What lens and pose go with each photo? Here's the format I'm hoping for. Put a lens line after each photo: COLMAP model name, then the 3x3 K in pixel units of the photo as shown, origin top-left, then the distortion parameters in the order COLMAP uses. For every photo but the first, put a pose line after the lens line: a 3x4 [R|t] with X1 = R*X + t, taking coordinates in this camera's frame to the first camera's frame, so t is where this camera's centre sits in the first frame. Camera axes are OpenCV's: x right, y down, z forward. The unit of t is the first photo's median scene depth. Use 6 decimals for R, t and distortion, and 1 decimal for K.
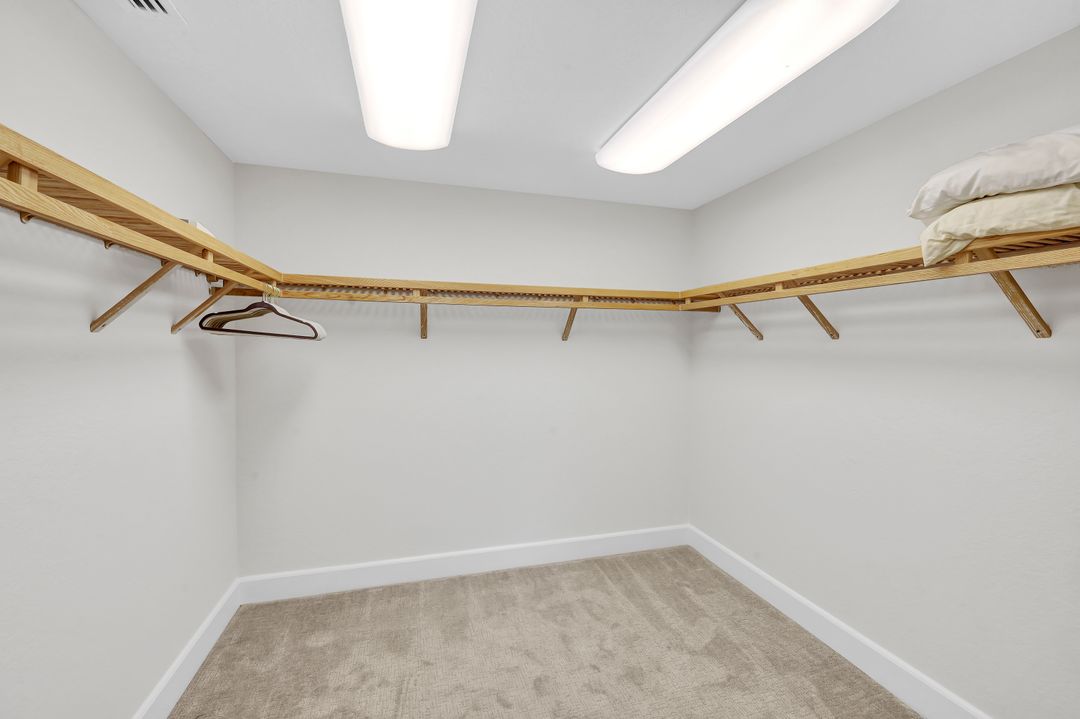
lens RADIAL K [[438.1, 0, 533.5], [0, 438.1, 349.7], [0, 0, 1]] dist [0.001555, -0.000397]
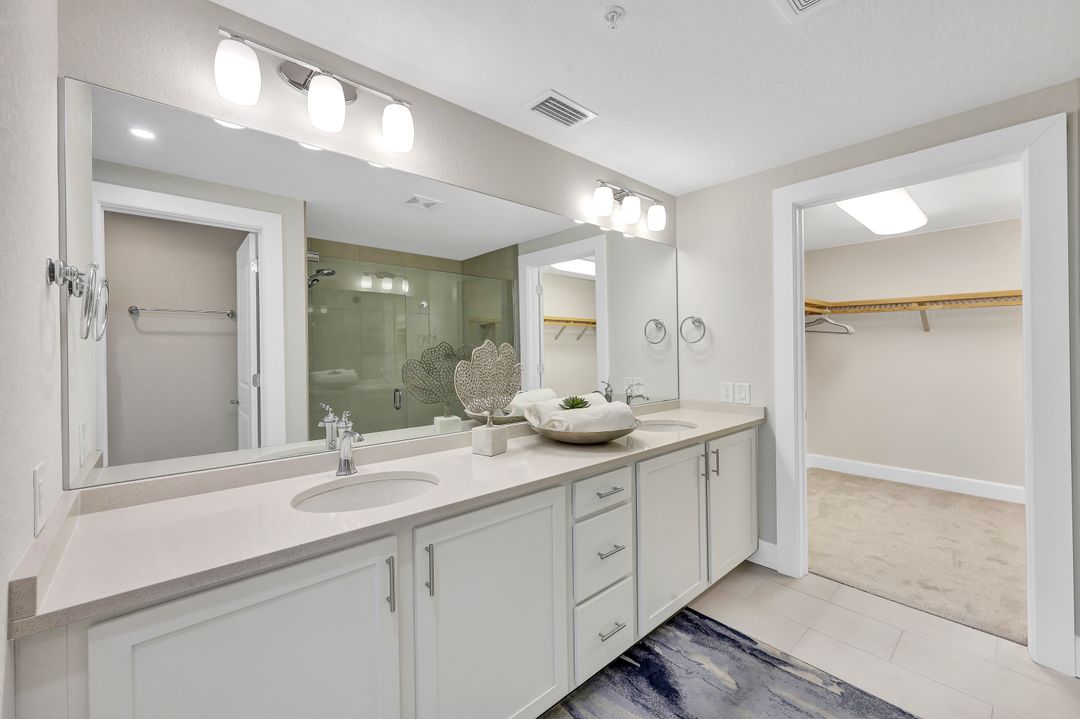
lens RADIAL K [[438.1, 0, 533.2], [0, 438.1, 350.8], [0, 0, 1]] dist [0.001555, -0.000397]
pose [[0.438763, -0.004580, -0.898591, 0.683574], [-0.003927, 0.999968, -0.007014, 0.075375], [0.898594, 0.006607, 0.438731, -1.195336]]
